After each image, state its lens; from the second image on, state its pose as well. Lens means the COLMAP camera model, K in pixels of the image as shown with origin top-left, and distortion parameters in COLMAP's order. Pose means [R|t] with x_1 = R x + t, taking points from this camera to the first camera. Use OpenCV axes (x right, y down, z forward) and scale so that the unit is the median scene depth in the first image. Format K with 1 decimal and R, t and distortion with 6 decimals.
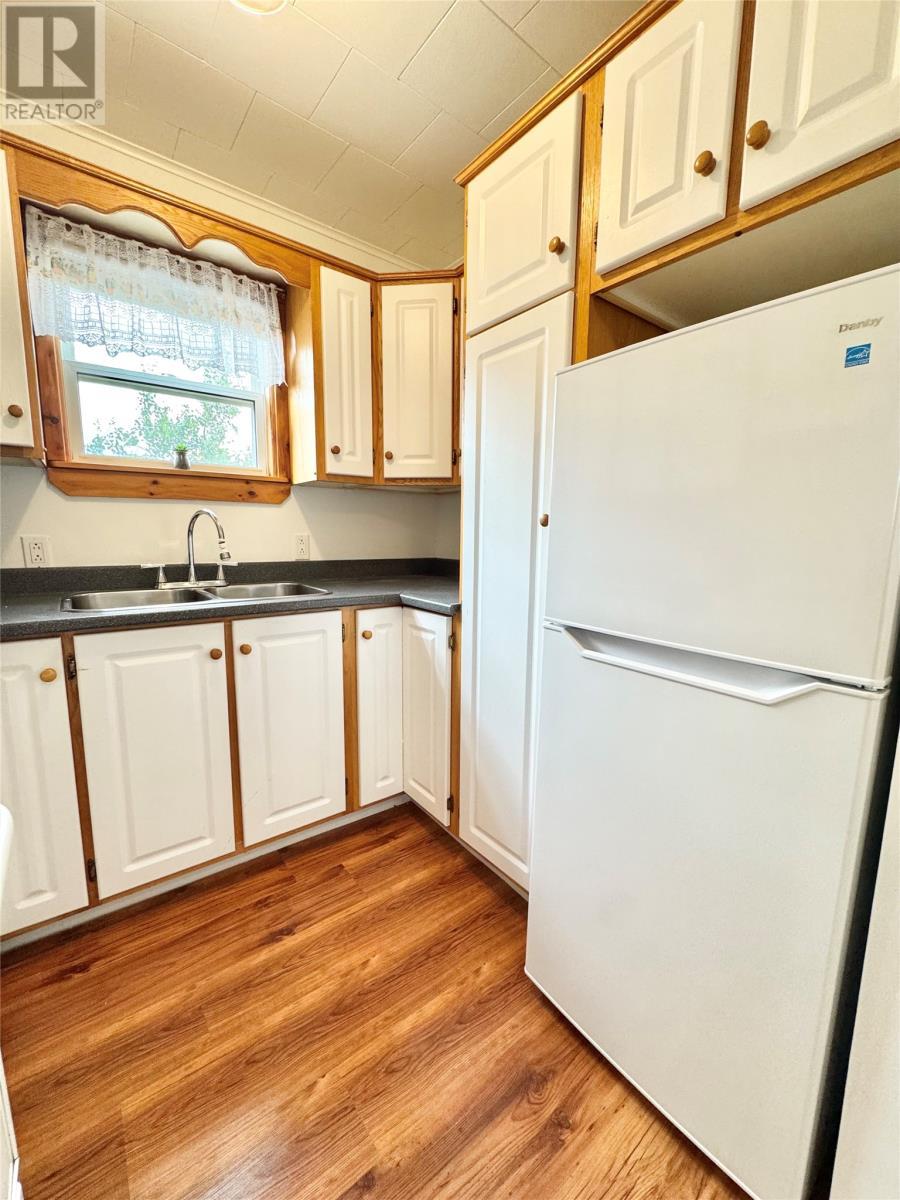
lens RADIAL K [[483.4, 0, 453.2], [0, 483.4, 600.6], [0, 0, 1]] dist [-0.005656, 0.001317]
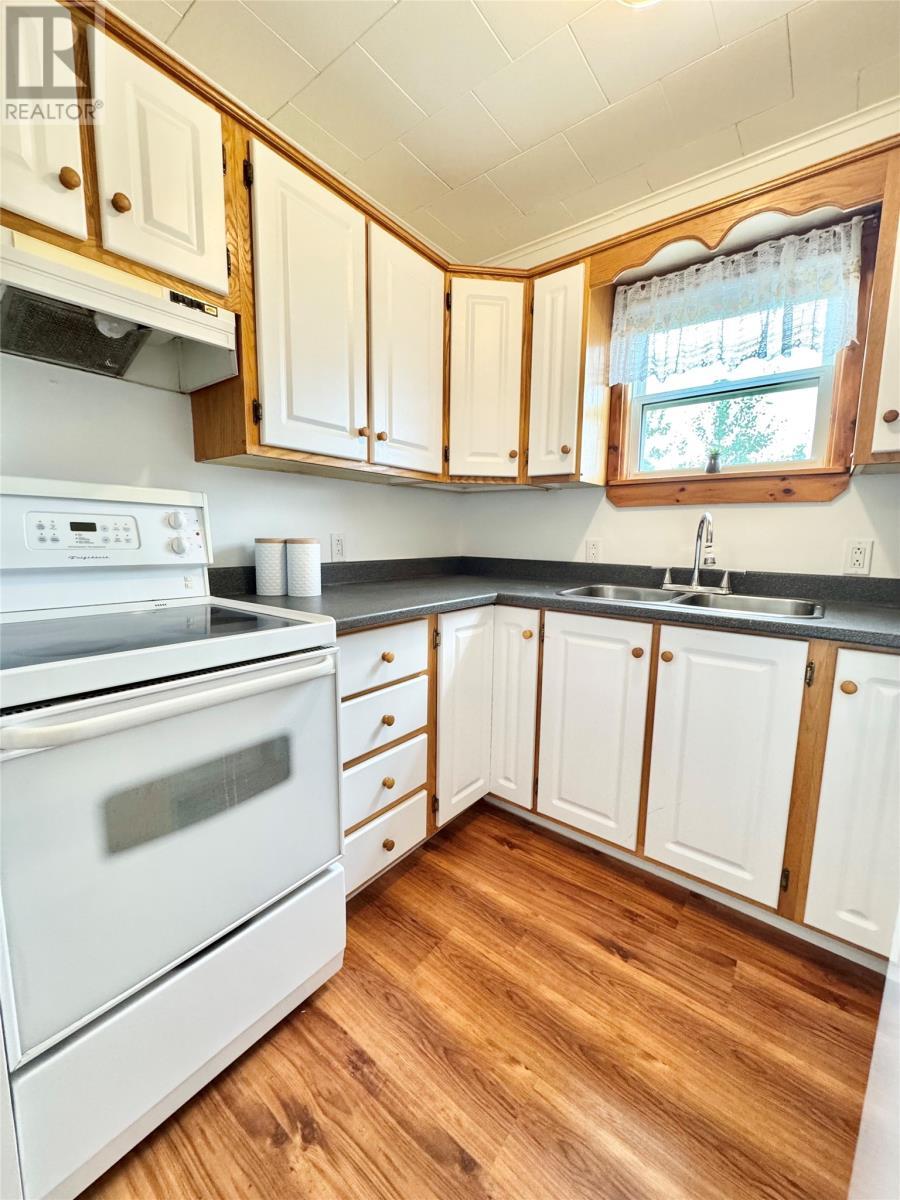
lens RADIAL K [[483.4, 0, 448.6], [0, 483.4, 600.5], [0, 0, 1]] dist [-0.005656, 0.001317]
pose [[0.235468, 0.124387, -0.963889, 0.367484], [-0.145563, 0.985103, 0.091565, -0.032691], [0.960919, 0.118746, 0.250066, 0.318778]]
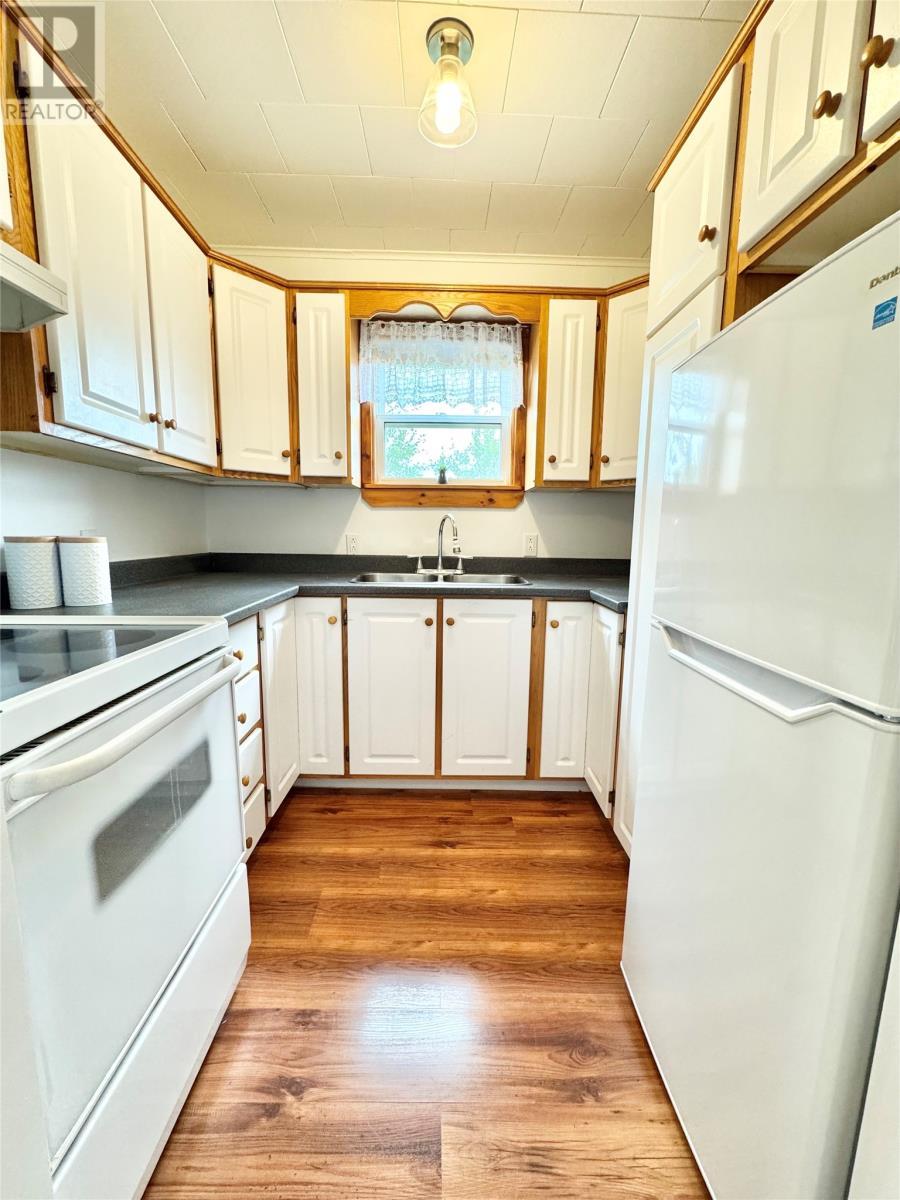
lens RADIAL K [[483.4, 0, 451.9], [0, 483.4, 601.0], [0, 0, 1]] dist [-0.005656, 0.001317]
pose [[0.799876, 0.085275, -0.594076, 0.328472], [-0.088141, 0.995812, 0.024266, 0.013524], [0.593658, 0.032952, 0.804043, -0.040273]]
